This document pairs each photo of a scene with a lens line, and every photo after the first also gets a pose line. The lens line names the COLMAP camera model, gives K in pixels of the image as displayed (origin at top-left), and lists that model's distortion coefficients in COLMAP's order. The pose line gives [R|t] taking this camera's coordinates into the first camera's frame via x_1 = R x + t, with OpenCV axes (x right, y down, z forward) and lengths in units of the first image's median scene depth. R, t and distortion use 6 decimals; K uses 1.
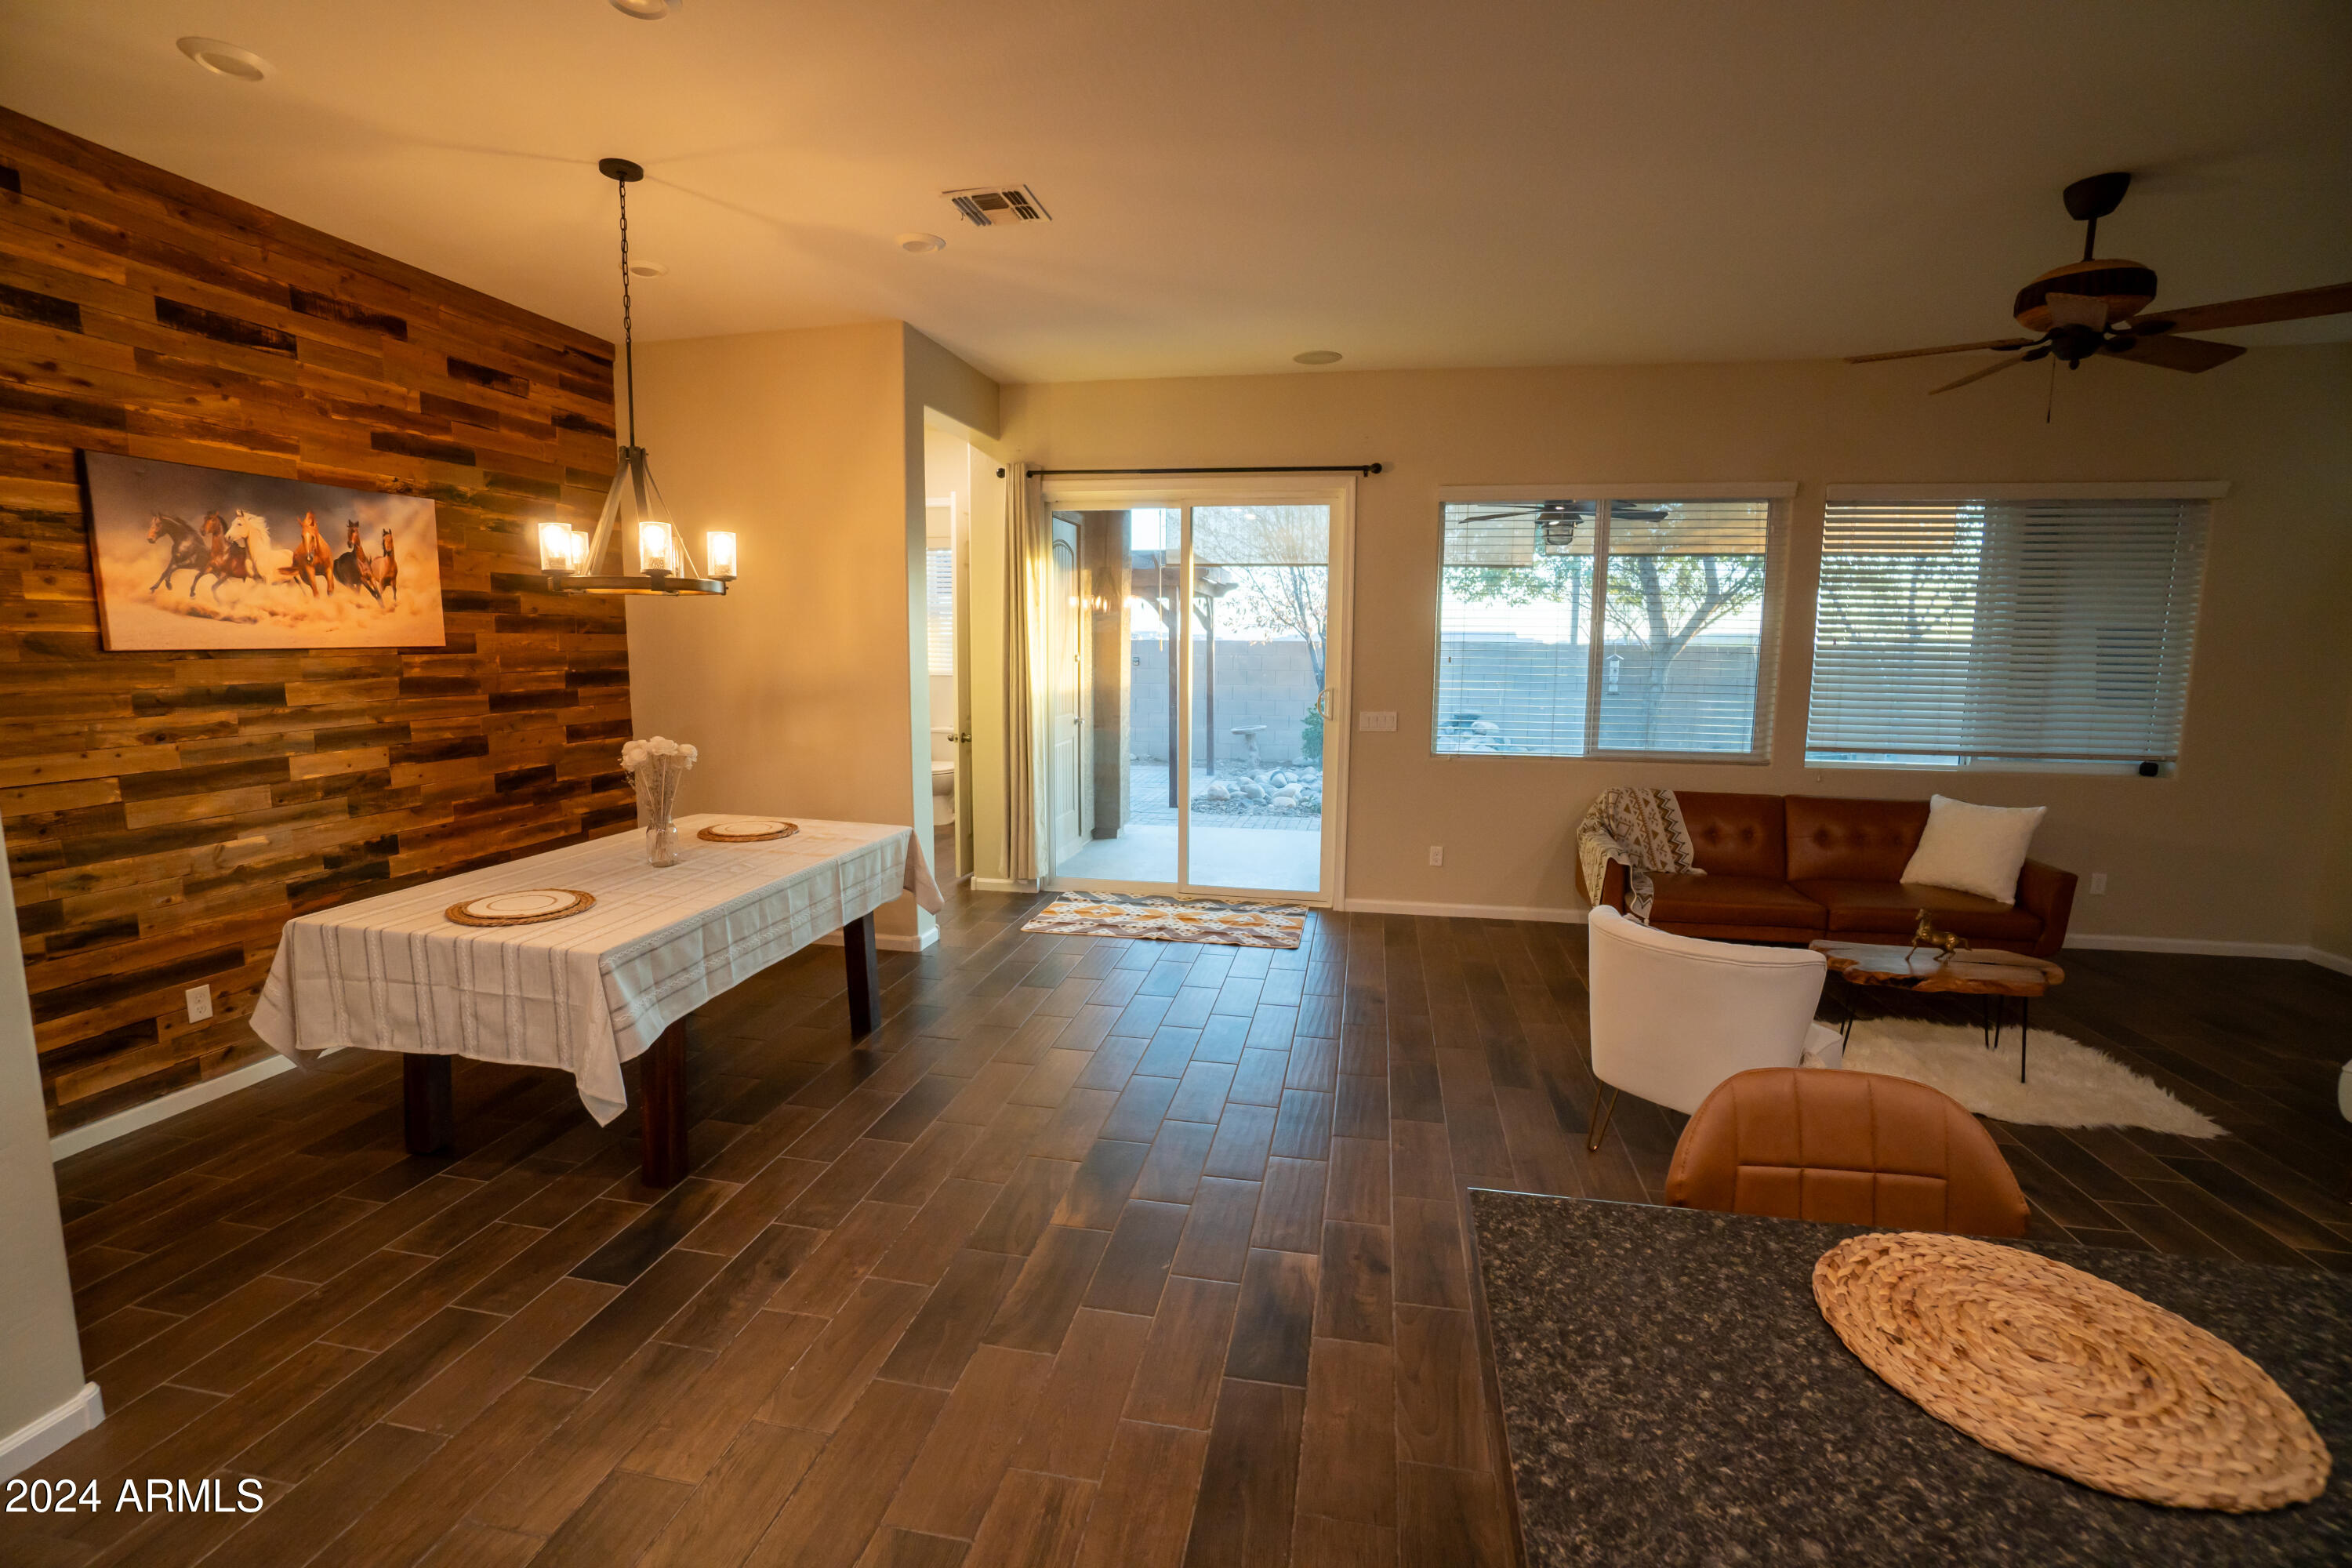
lens RADIAL K [[1045.7, 0, 1175.5], [0, 1045.7, 785.9], [0, 0, 1]] dist [-0.064467, 0.023793]
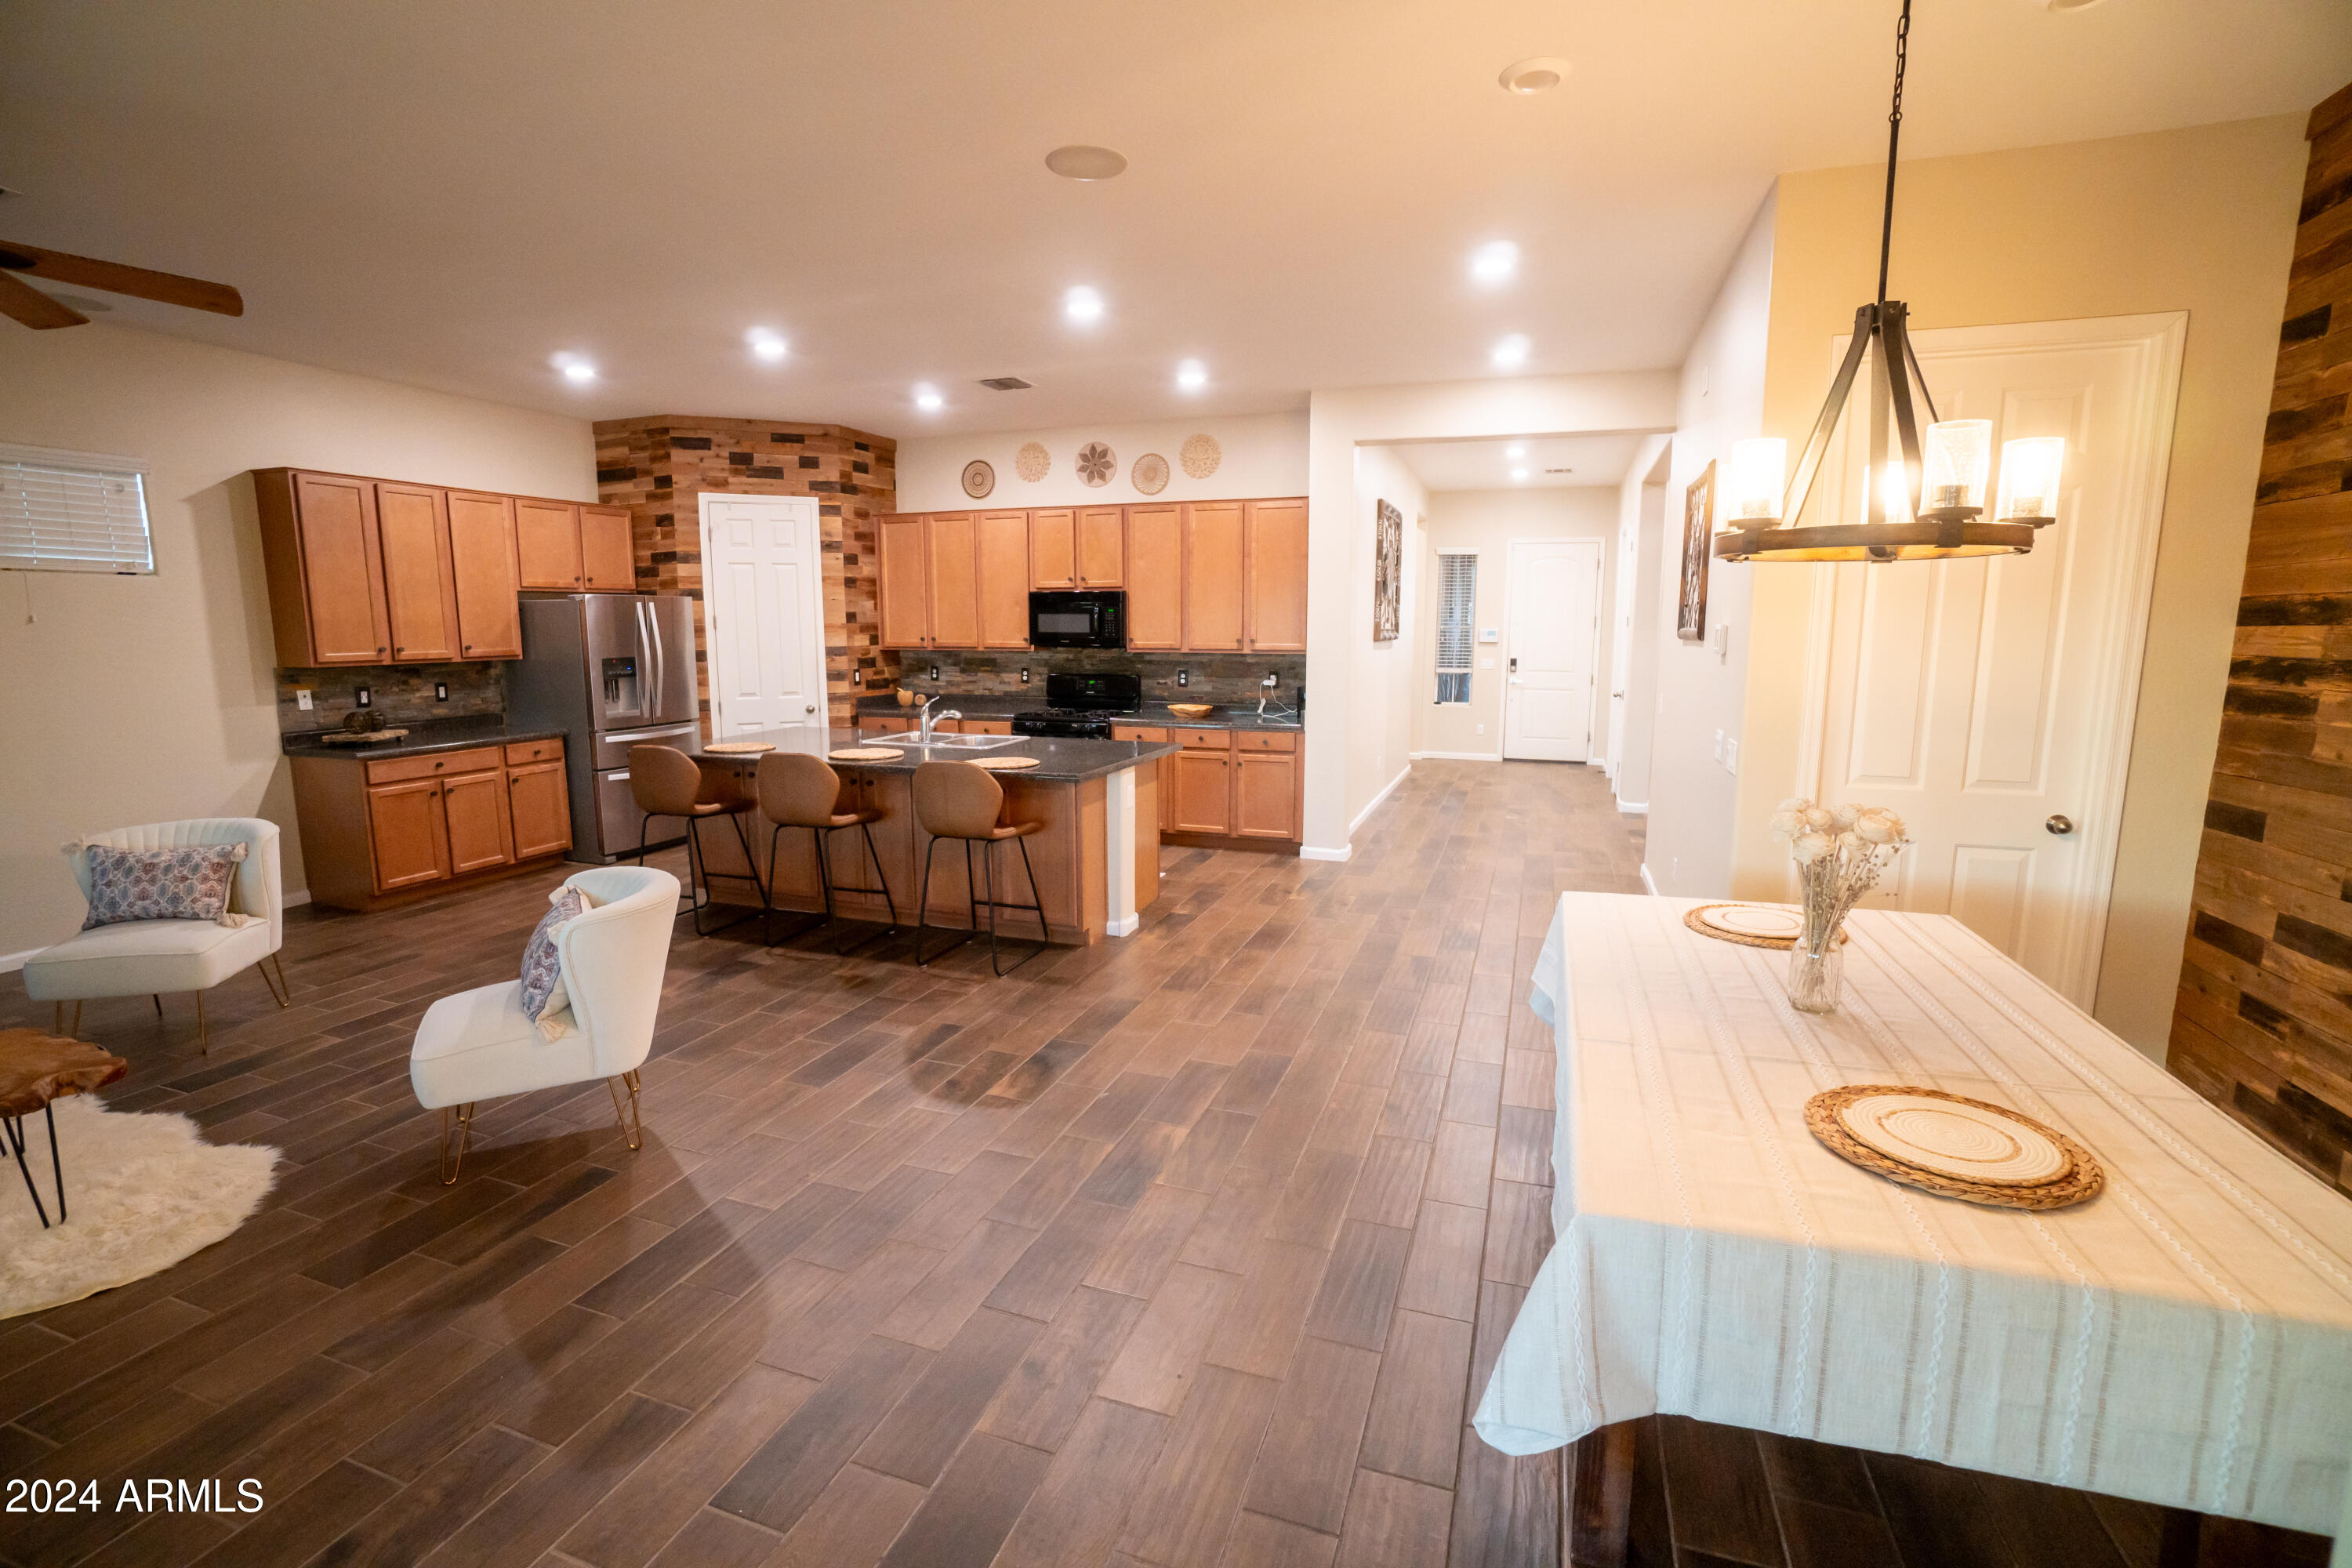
lens RADIAL K [[1045.7, 0, 1175.5], [0, 1045.7, 785.9], [0, 0, 1]] dist [-0.064467, 0.023793]
pose [[-0.989186, -0.020270, 0.145257, -0.299236], [0.021314, 0.960021, 0.279114, -0.303444], [-0.145108, 0.279192, -0.949208, 2.240192]]
